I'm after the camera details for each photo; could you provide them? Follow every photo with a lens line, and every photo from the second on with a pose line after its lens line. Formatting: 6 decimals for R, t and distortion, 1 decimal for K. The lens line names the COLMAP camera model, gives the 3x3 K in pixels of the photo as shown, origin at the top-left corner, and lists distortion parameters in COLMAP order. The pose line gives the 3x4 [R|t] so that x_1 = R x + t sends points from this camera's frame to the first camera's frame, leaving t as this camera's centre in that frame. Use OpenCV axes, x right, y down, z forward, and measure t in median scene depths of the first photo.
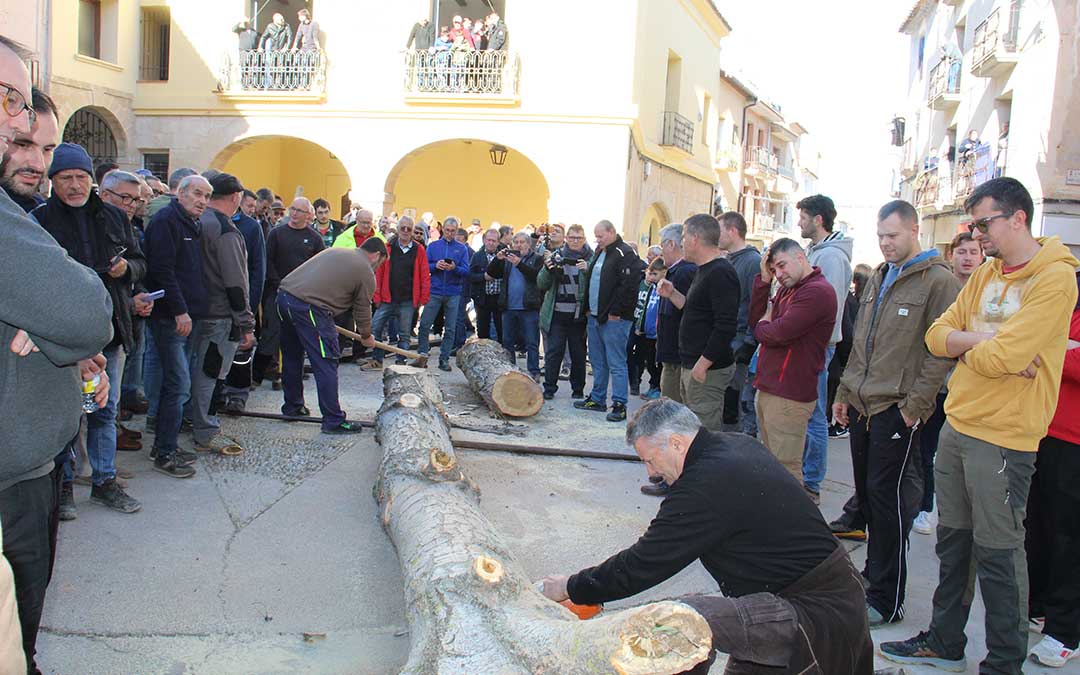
lens RADIAL K [[889.2, 0, 540.0], [0, 889.2, 337.5], [0, 0, 1]] dist [-0.180014, 0.170689]
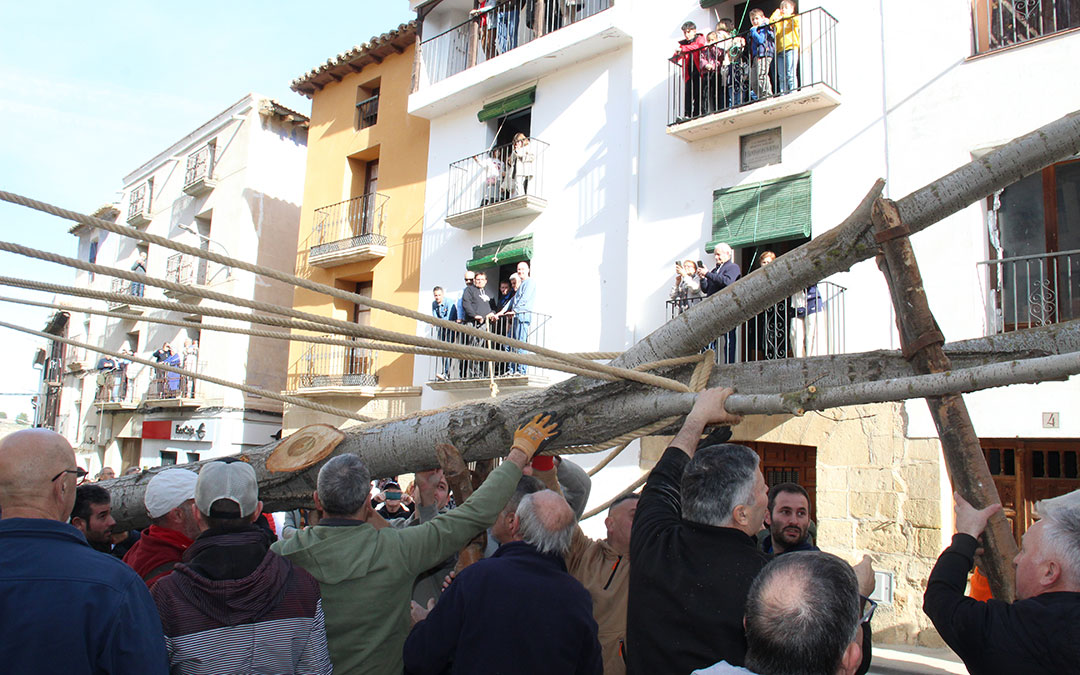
lens RADIAL K [[892.4, 0, 535.5], [0, 892.4, 337.0], [0, 0, 1]] dist [-0.178950, 0.166330]
pose [[0.564925, 0.087657, 0.820473, -0.187144], [0.079035, 0.984021, -0.159548, -0.023627], [-0.821348, 0.154979, 0.548970, -0.065956]]
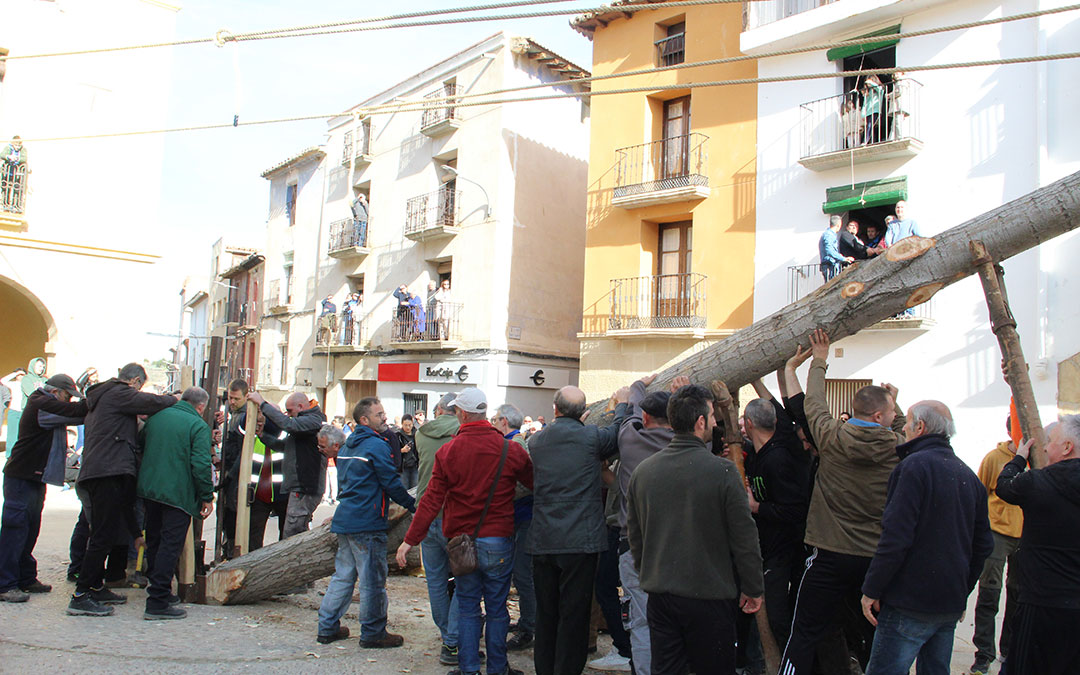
lens RADIAL K [[889.2, 0, 540.0], [0, 889.2, 337.5], [0, 0, 1]] dist [-0.180014, 0.170689]
pose [[0.625051, 0.027858, 0.780087, -0.331738], [0.074326, 0.992698, -0.095005, -0.047716], [-0.777037, 0.117363, 0.618417, 0.136782]]
